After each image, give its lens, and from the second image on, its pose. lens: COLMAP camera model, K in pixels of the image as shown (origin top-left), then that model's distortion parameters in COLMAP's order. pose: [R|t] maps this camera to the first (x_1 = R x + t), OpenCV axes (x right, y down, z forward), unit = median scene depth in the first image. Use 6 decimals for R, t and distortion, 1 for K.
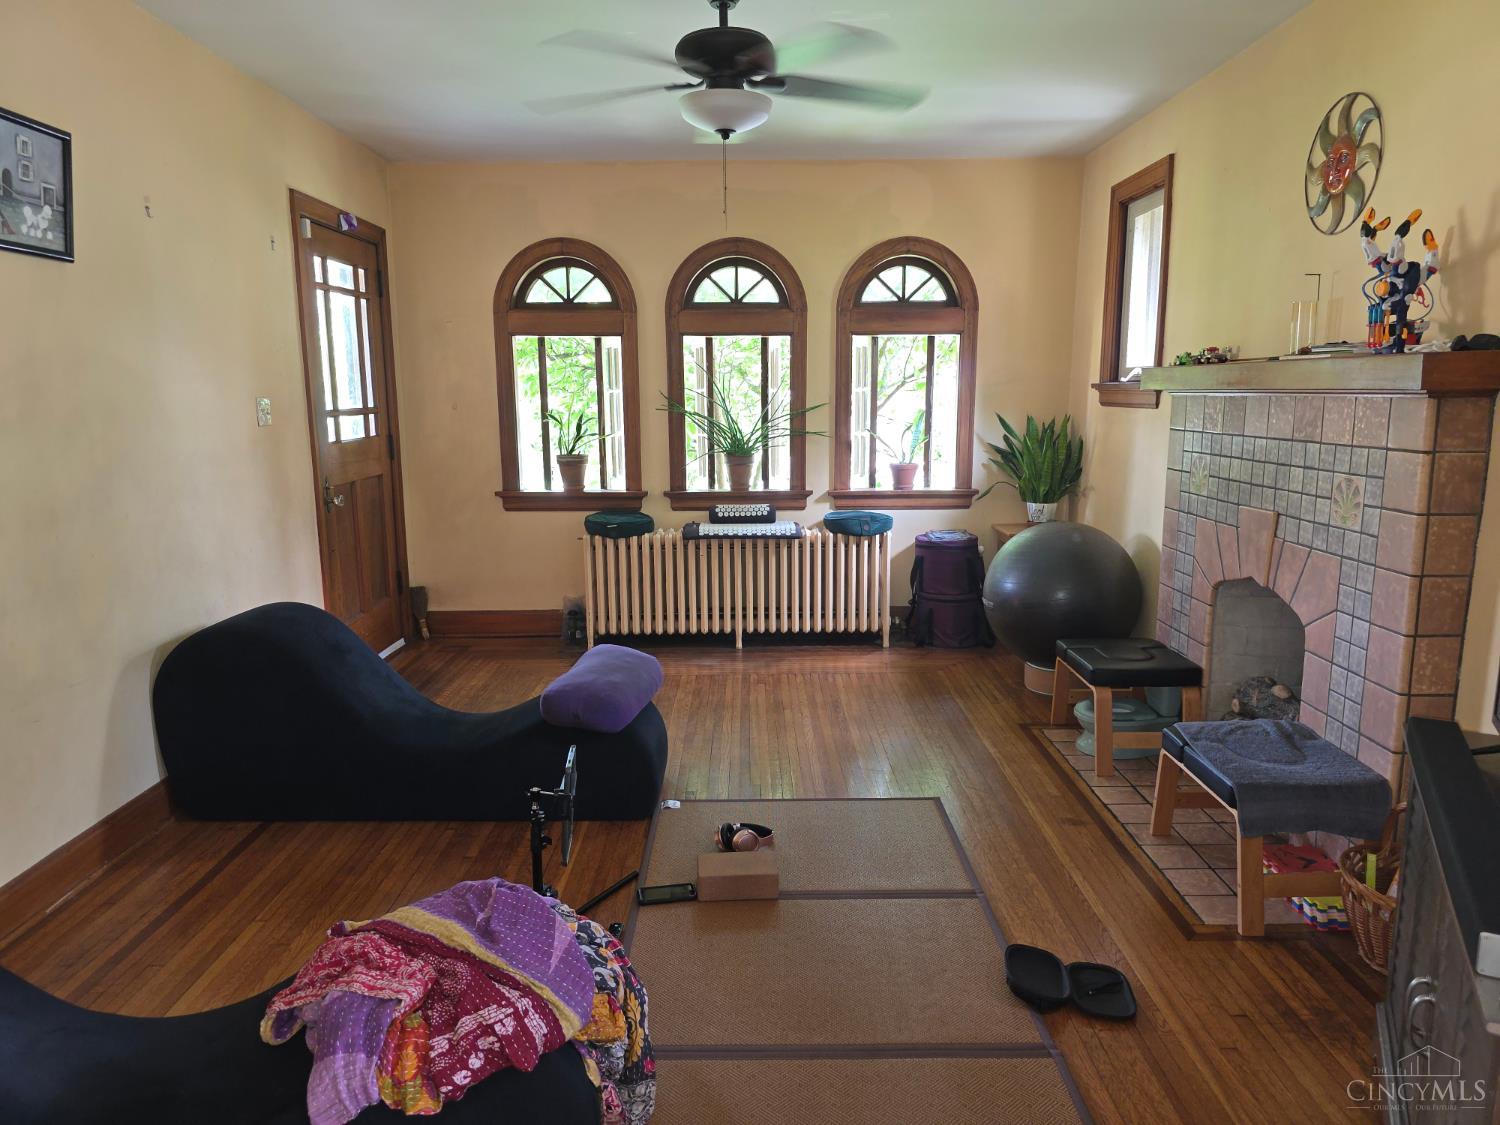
lens RADIAL K [[1017.4, 0, 751.2], [0, 1017.4, 560.9], [0, 0, 1]] dist [0.034771, -0.001111]
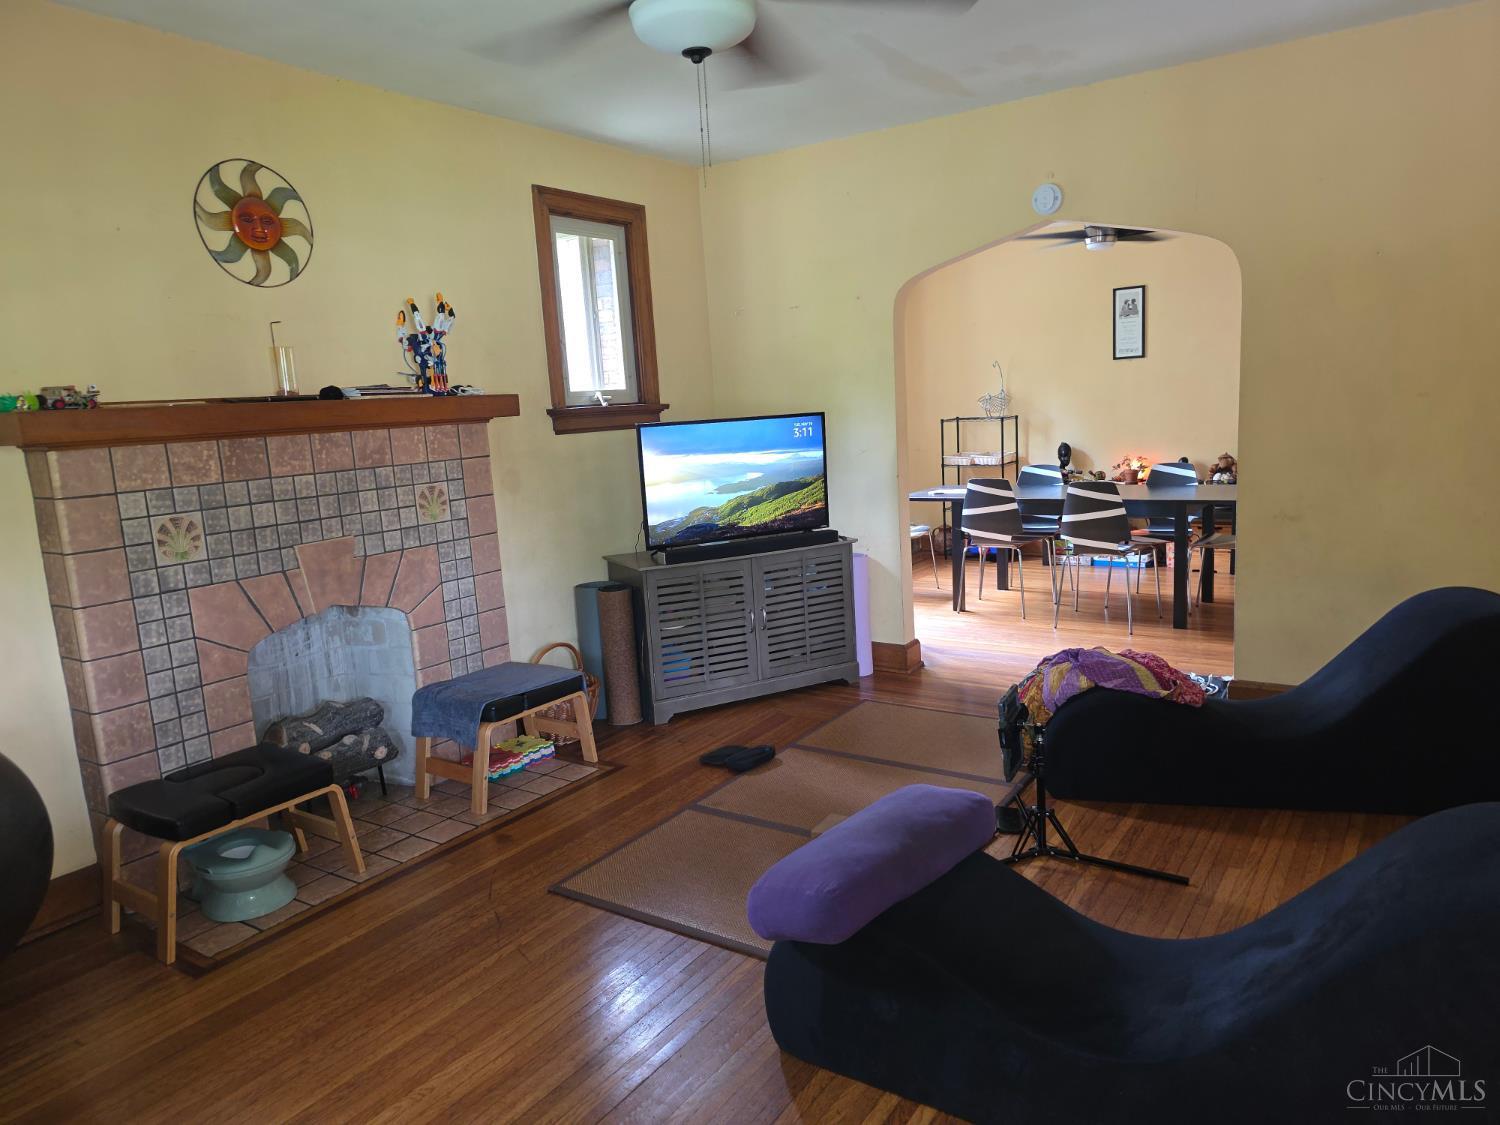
lens RADIAL K [[1017.4, 0, 751.8], [0, 1017.4, 571.9], [0, 0, 1]] dist [0.034771, -0.001111]
pose [[-0.824351, -0.045879, 0.564217, -0.496854], [0.150721, 0.942943, 0.296886, -0.287835], [-0.545645, 0.329778, -0.770401, 1.715065]]
